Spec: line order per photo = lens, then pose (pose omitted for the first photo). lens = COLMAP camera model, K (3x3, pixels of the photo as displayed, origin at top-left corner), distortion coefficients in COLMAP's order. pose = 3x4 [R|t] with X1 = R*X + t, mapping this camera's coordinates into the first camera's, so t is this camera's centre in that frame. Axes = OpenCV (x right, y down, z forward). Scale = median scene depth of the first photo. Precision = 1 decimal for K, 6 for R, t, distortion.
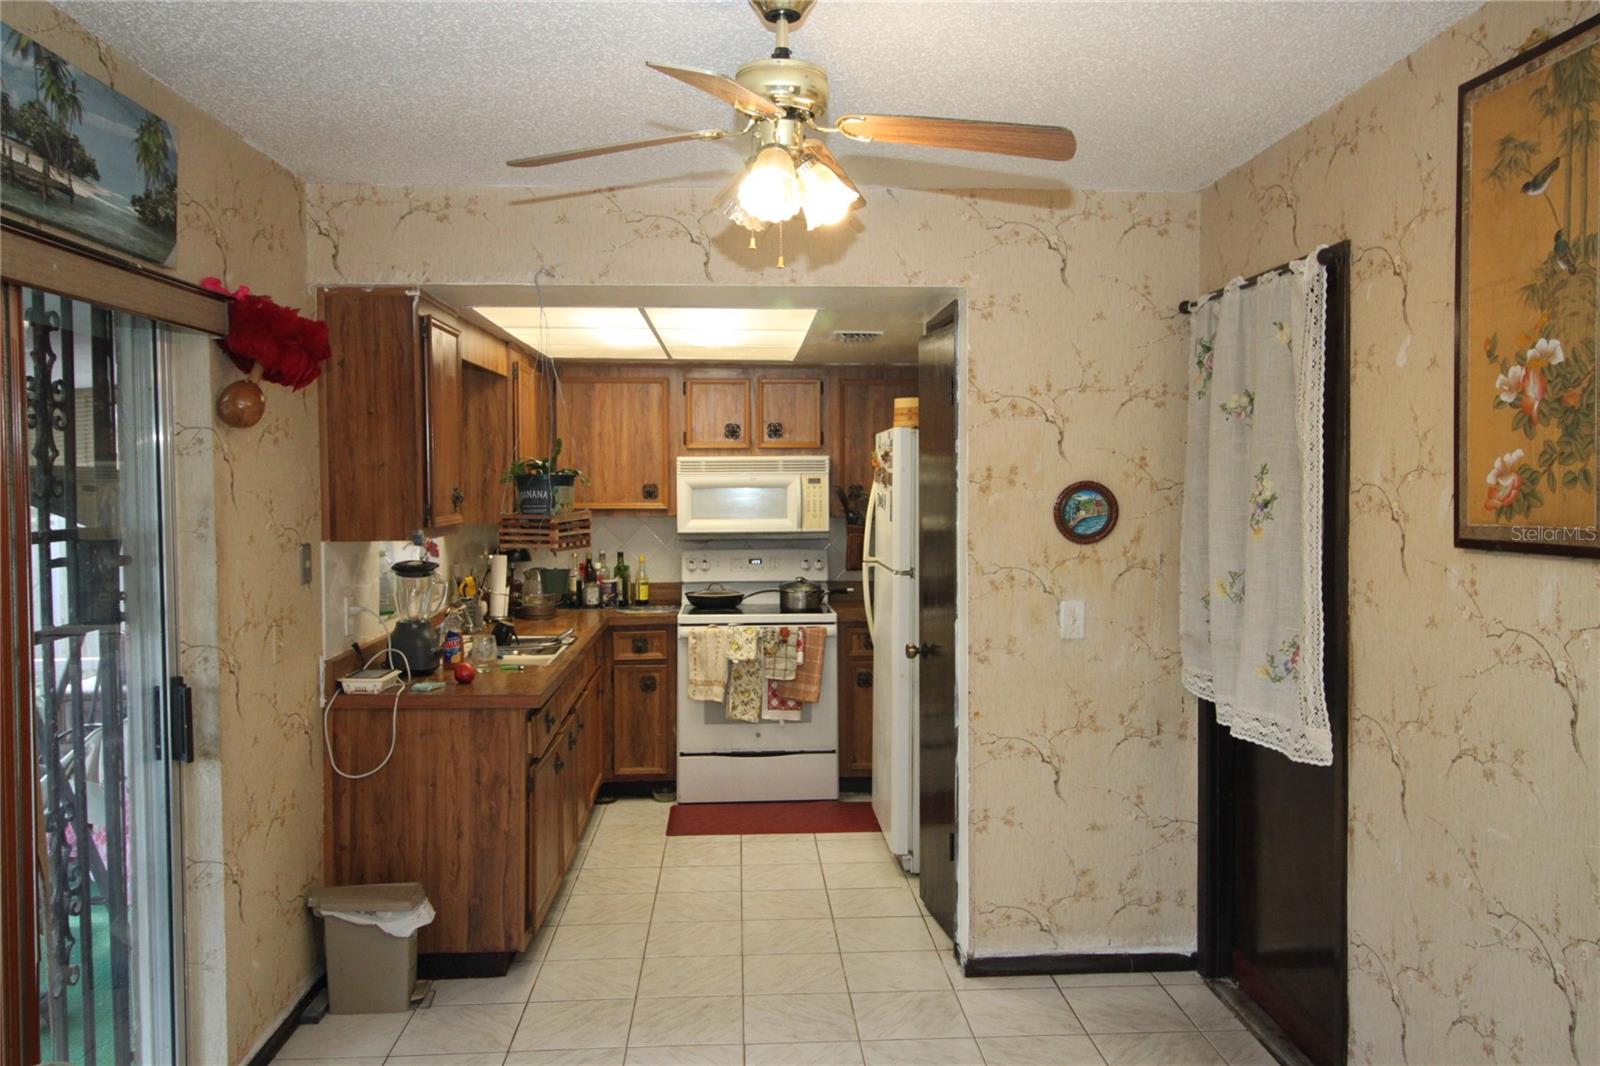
lens RADIAL K [[1268.5, 0, 802.5], [0, 1268.5, 513.3], [0, 0, 1]] dist [0.015411, 0.002143]
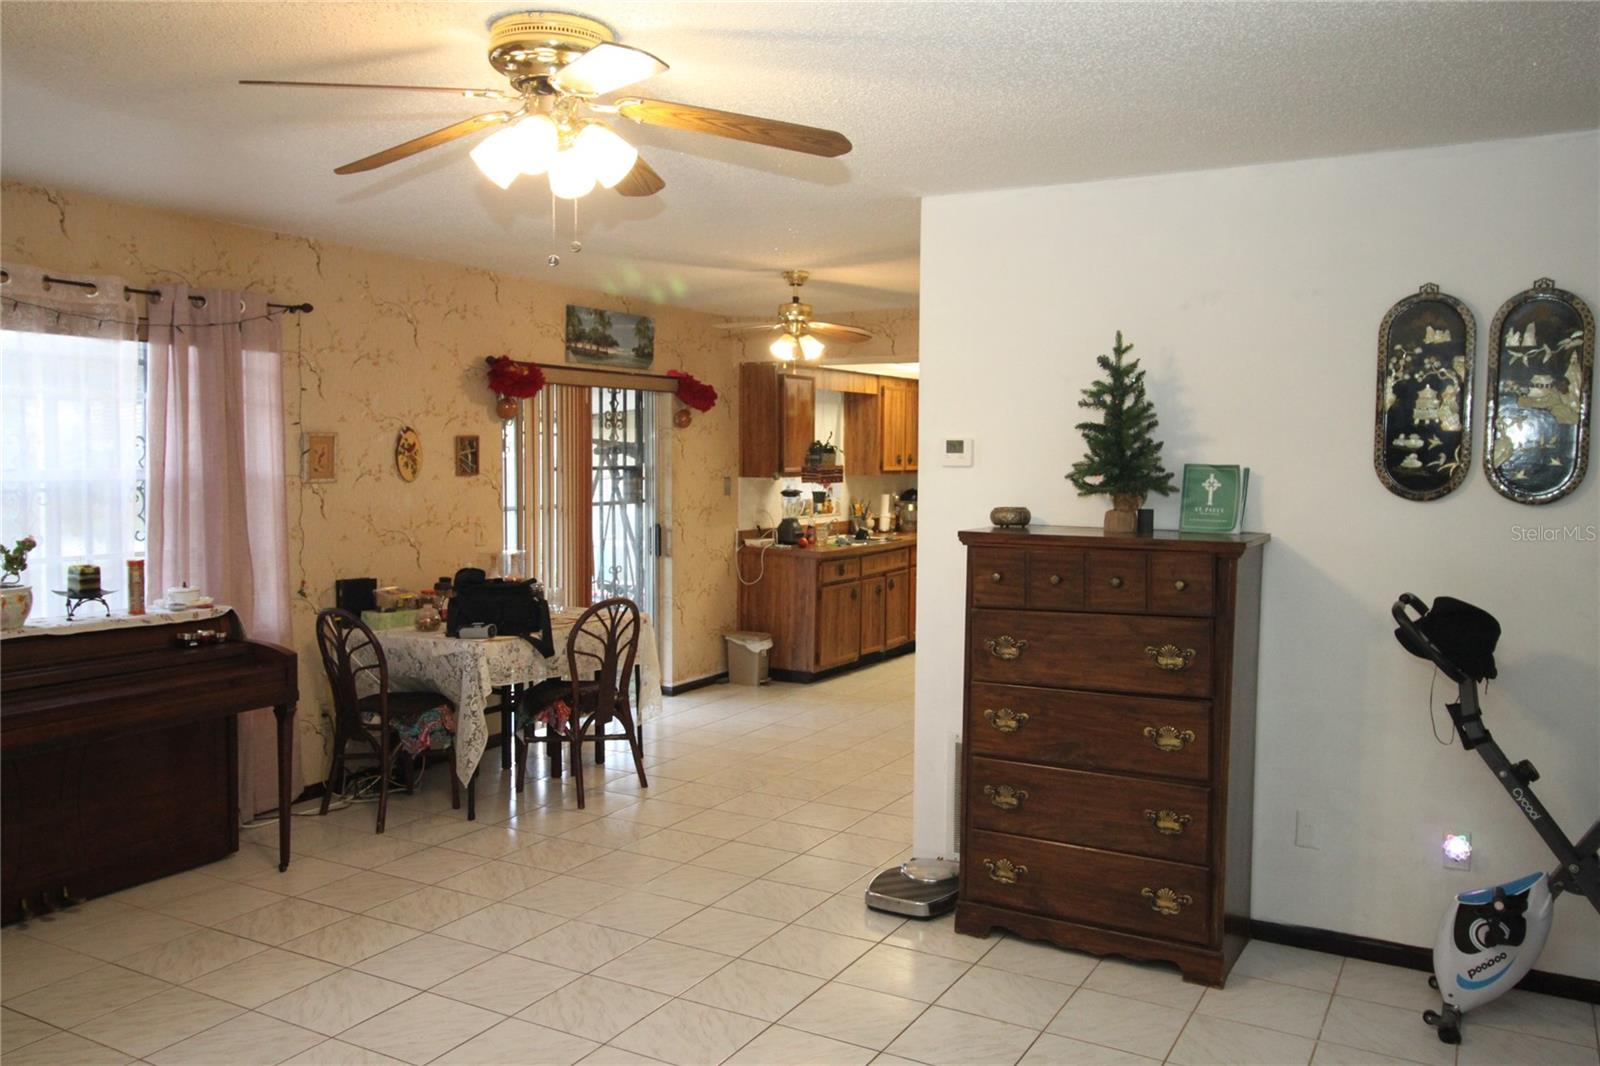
lens RADIAL K [[1268.5, 0, 802.5], [0, 1268.5, 513.3], [0, 0, 1]] dist [0.015411, 0.002143]
pose [[0.842937, 0.044667, -0.536154, 0.934572], [-0.034428, 0.998983, 0.029098, 0.017447], [0.536909, -0.006068, 0.843618, -0.837986]]
